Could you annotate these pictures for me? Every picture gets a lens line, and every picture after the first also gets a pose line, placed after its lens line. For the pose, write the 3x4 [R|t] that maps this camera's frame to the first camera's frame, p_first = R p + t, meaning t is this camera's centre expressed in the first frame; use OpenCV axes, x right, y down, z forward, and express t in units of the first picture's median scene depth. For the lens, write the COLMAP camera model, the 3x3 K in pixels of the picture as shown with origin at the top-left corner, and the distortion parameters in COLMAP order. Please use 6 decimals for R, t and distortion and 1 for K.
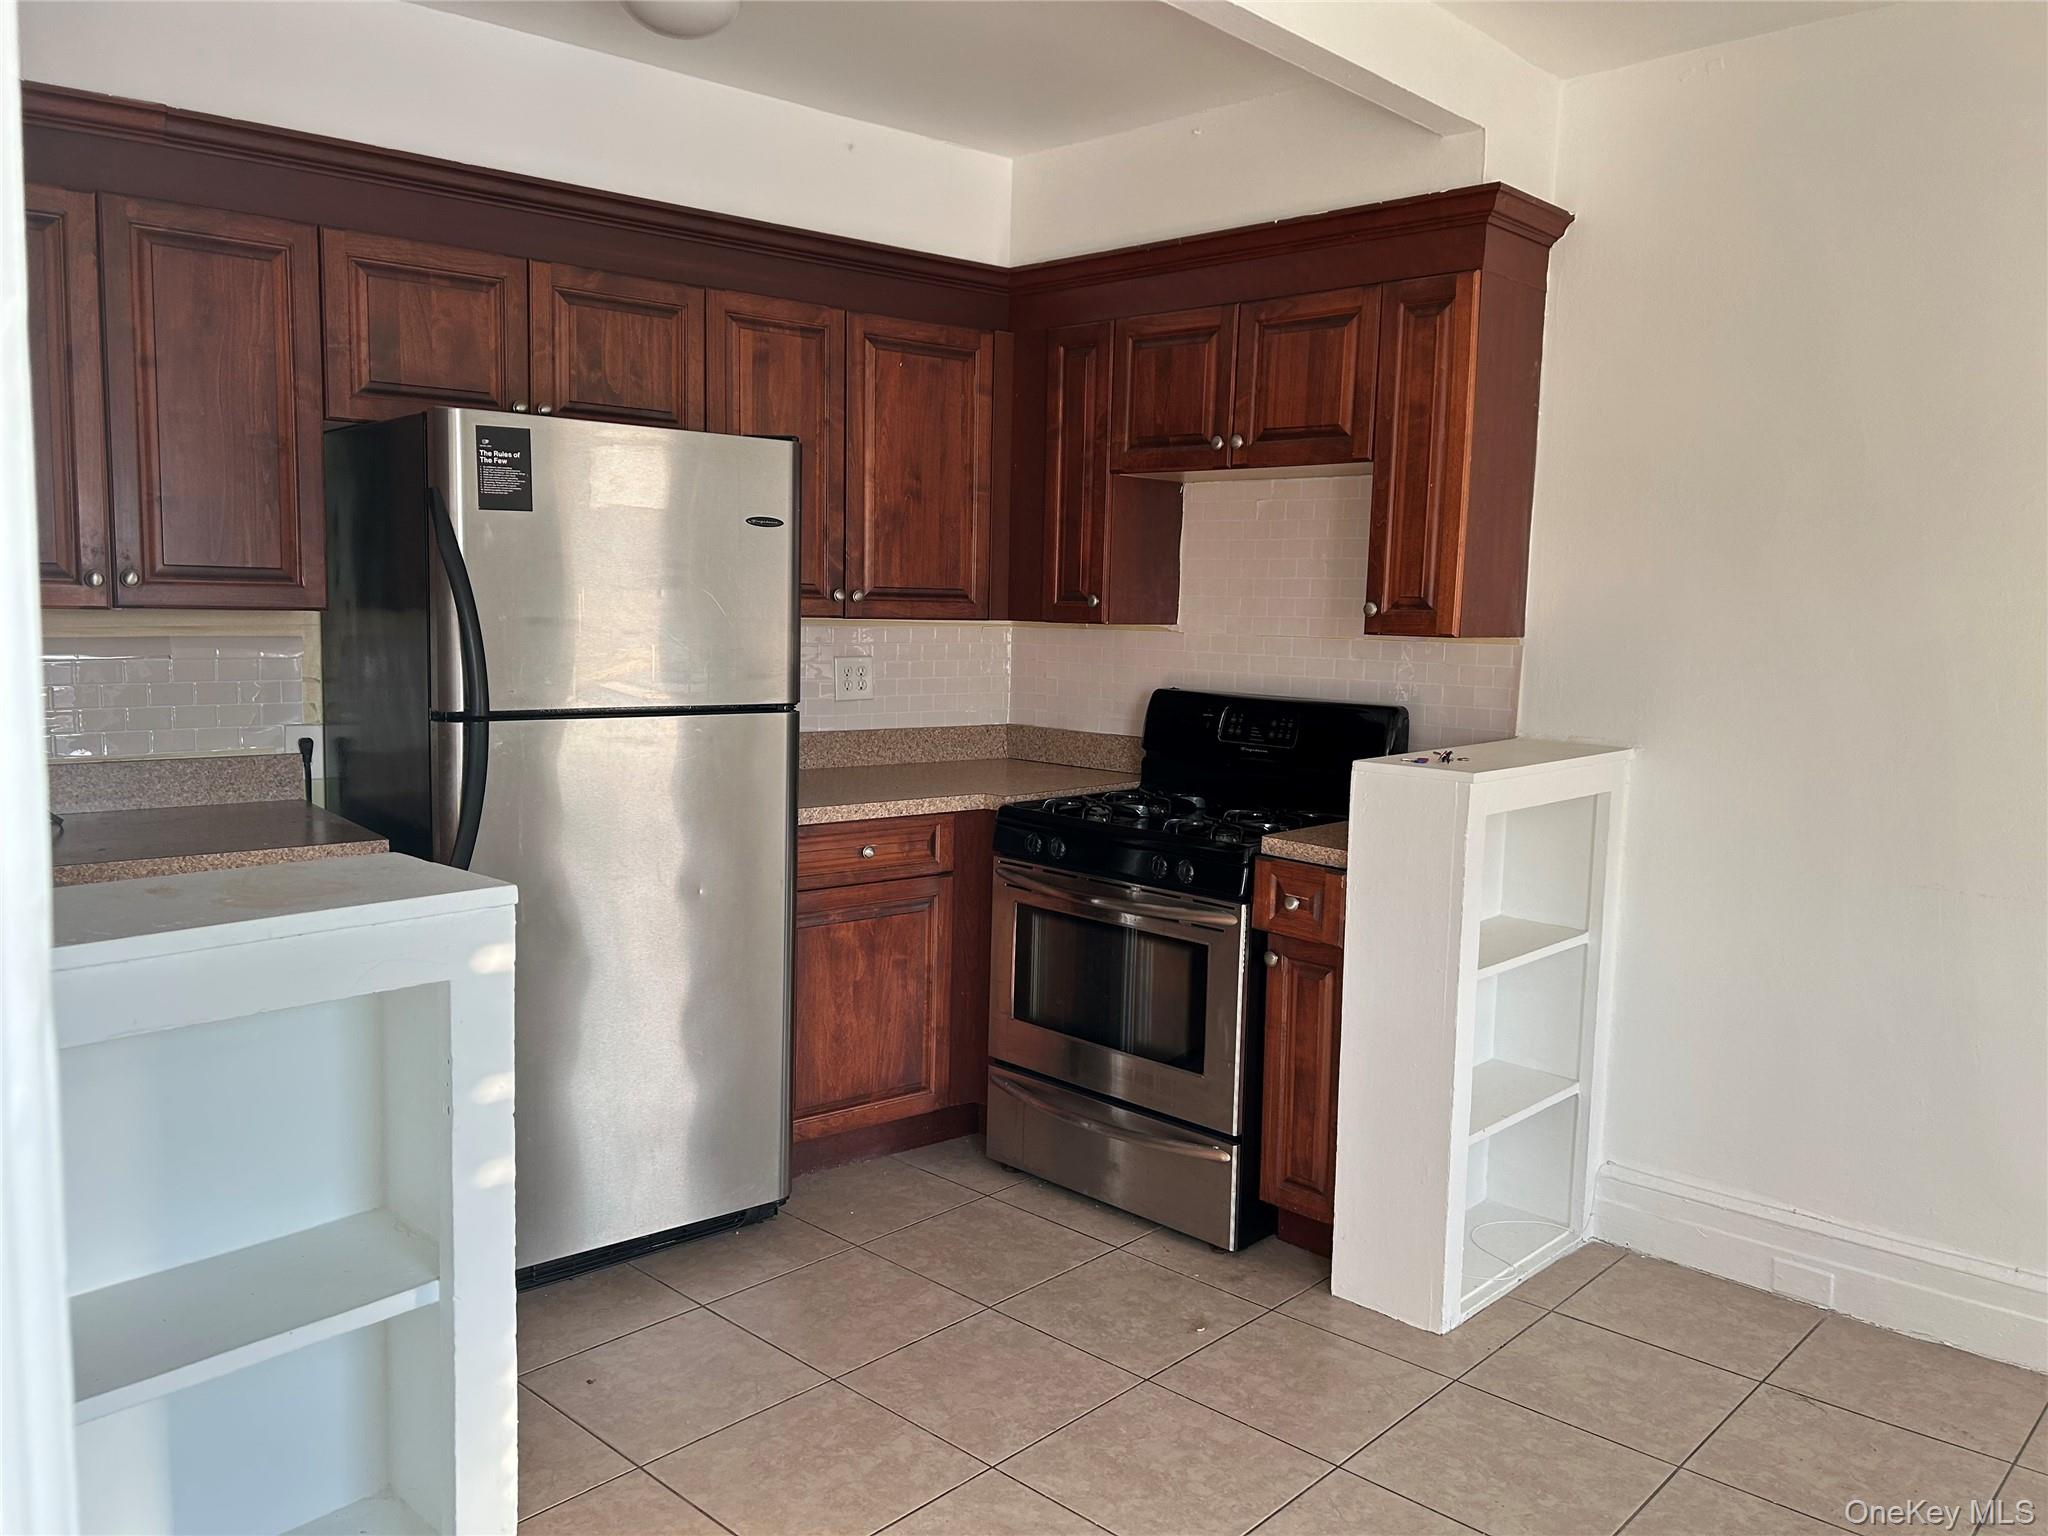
lens RADIAL K [[1537.2, 0, 1030.4], [0, 1537.2, 765.5], [0, 0, 1]] dist [0.067249, -0.076957]
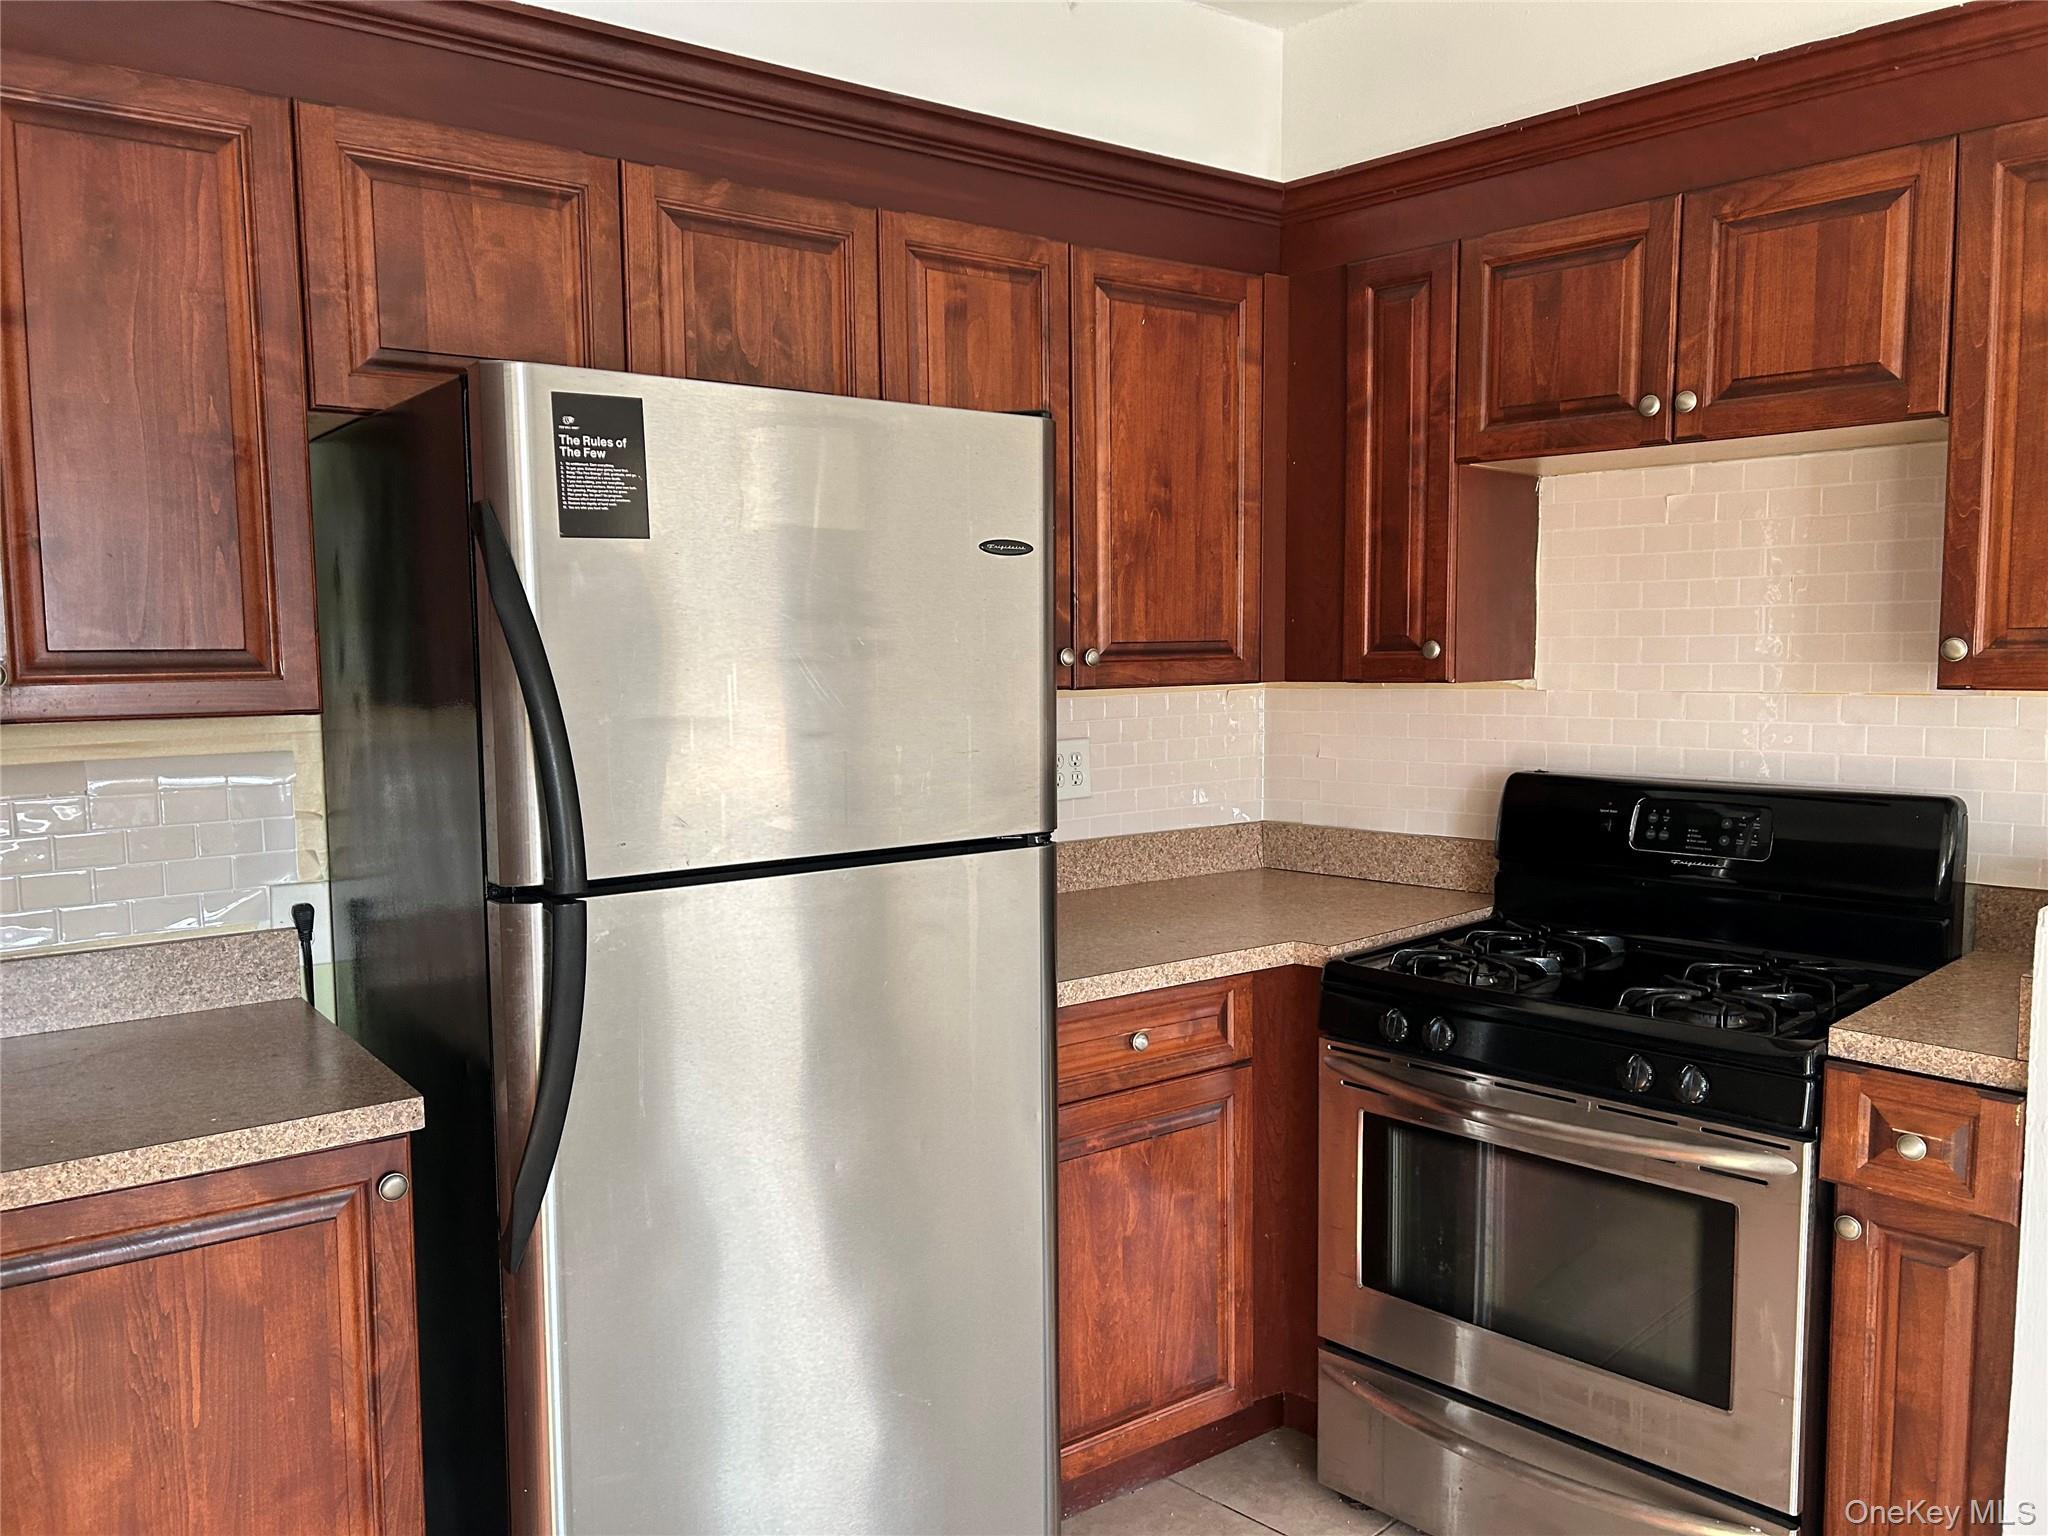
lens RADIAL K [[1537.2, 0, 1036.0], [0, 1537.2, 782.8], [0, 0, 1]] dist [0.067249, -0.076957]
pose [[0.998941, -0.032359, -0.032701, -0.136707], [0.031715, 0.999297, -0.020011, -0.047294], [0.033326, 0.018953, 0.999265, 0.361974]]
